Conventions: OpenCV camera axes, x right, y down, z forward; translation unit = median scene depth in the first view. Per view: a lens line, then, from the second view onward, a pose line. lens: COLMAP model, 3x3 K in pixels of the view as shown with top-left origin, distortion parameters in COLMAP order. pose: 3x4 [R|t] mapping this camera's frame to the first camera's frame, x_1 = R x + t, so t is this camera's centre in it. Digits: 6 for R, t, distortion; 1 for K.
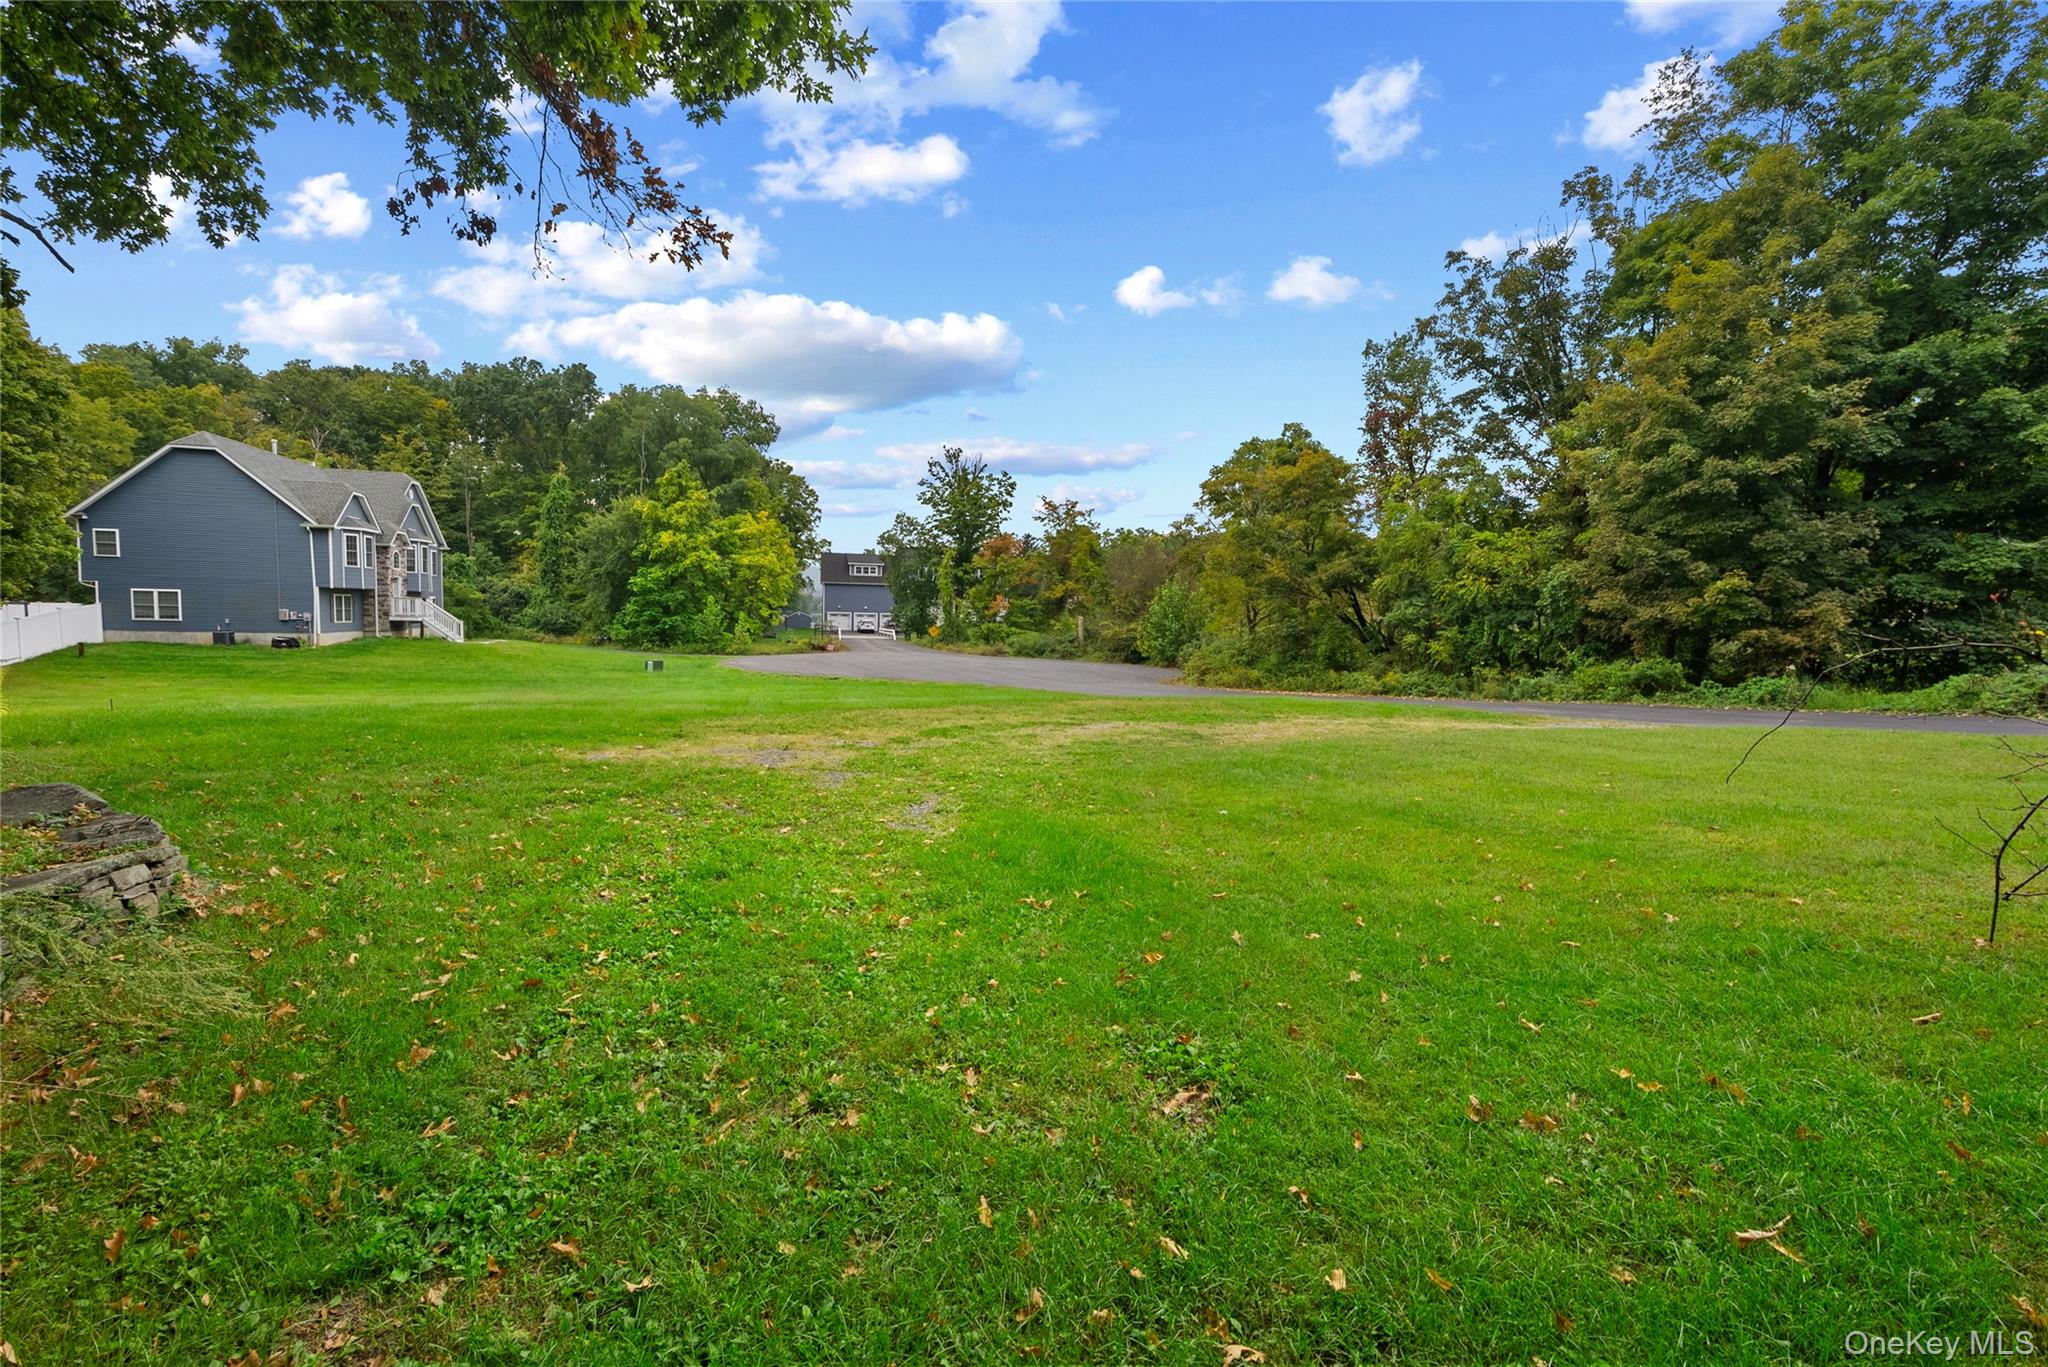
lens RADIAL K [[930.0, 0, 1017.7], [0, 930.0, 691.1], [0, 0, 1]] dist [-0.001000, 0.001168]
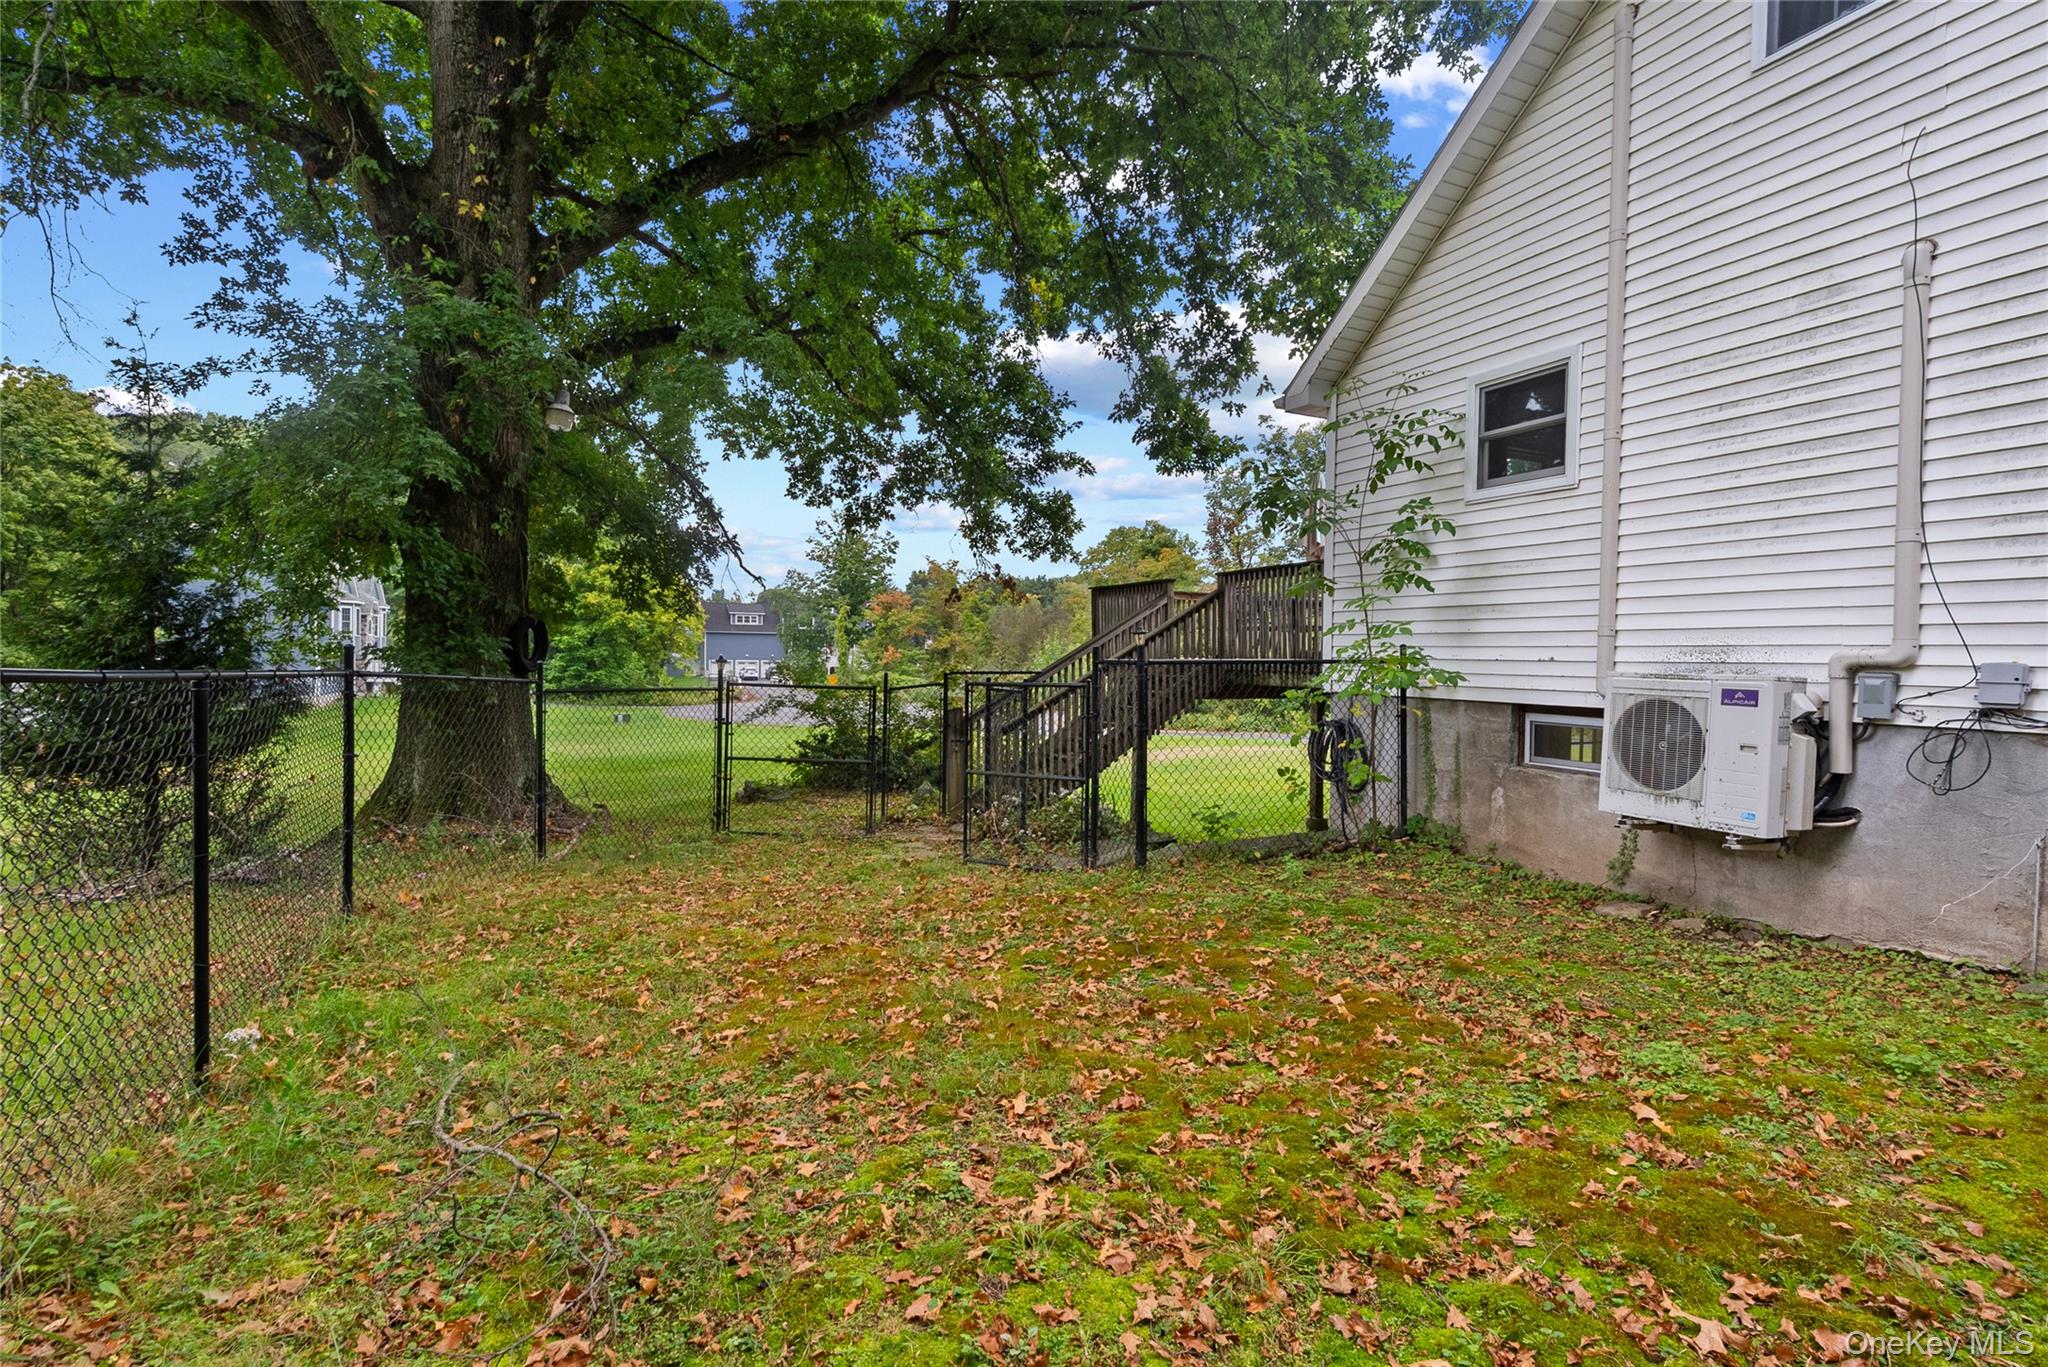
lens RADIAL K [[975.2, 0, 1024.0], [0, 975.2, 683.5], [0, 0, 1]] dist [-0.000685, 0.000297]
pose [[0.985333, -0.012235, 0.170201, -0.185520], [0.020449, 0.998705, -0.046590, -0.007506], [-0.169411, 0.049387, 0.984307, -0.475184]]
